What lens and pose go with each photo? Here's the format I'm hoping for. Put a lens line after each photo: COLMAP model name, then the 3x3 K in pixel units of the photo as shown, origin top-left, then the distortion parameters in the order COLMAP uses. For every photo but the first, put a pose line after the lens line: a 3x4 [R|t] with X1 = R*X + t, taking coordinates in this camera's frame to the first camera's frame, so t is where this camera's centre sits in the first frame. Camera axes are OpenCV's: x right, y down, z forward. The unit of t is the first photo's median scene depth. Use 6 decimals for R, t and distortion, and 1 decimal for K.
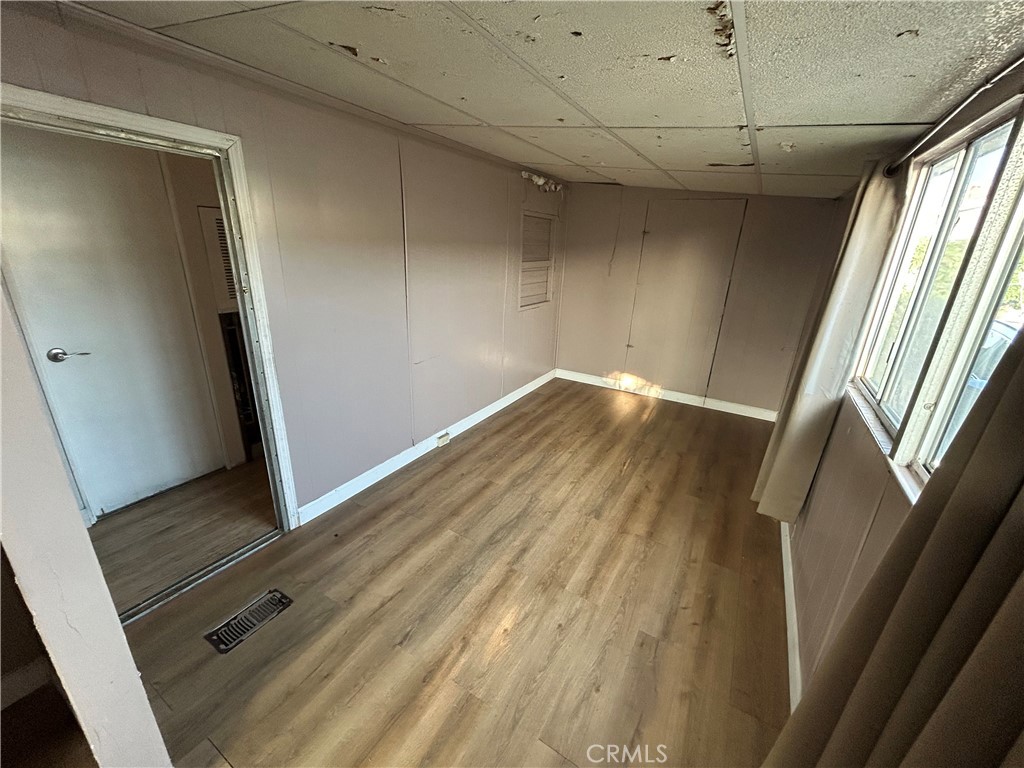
lens RADIAL K [[413.2, 0, 513.8], [0, 413.2, 383.4], [0, 0, 1]] dist [0.001340, -0.000347]
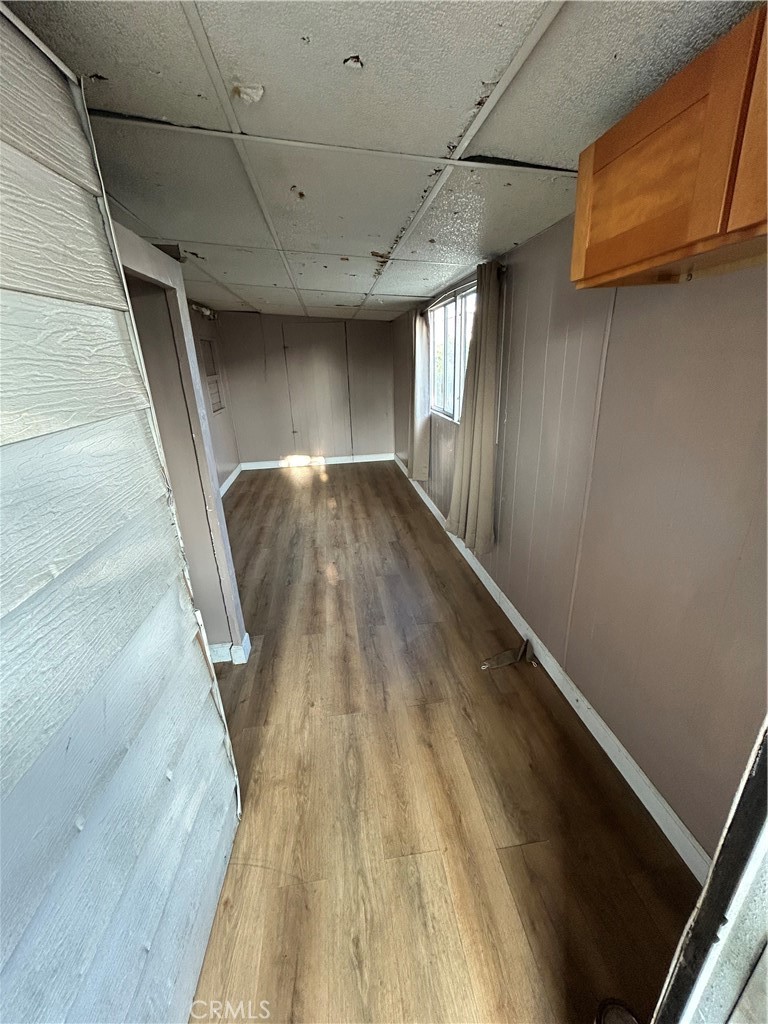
lens RADIAL K [[413.2, 0, 383.6], [0, 413.2, 513.2], [0, 0, 1]] dist [0.001340, -0.000347]
pose [[0.782726, -0.282966, 0.554319, -0.605026], [0.266559, 0.957258, 0.112262, 0.171524], [-0.562393, 0.059889, 0.824699, -0.510621]]
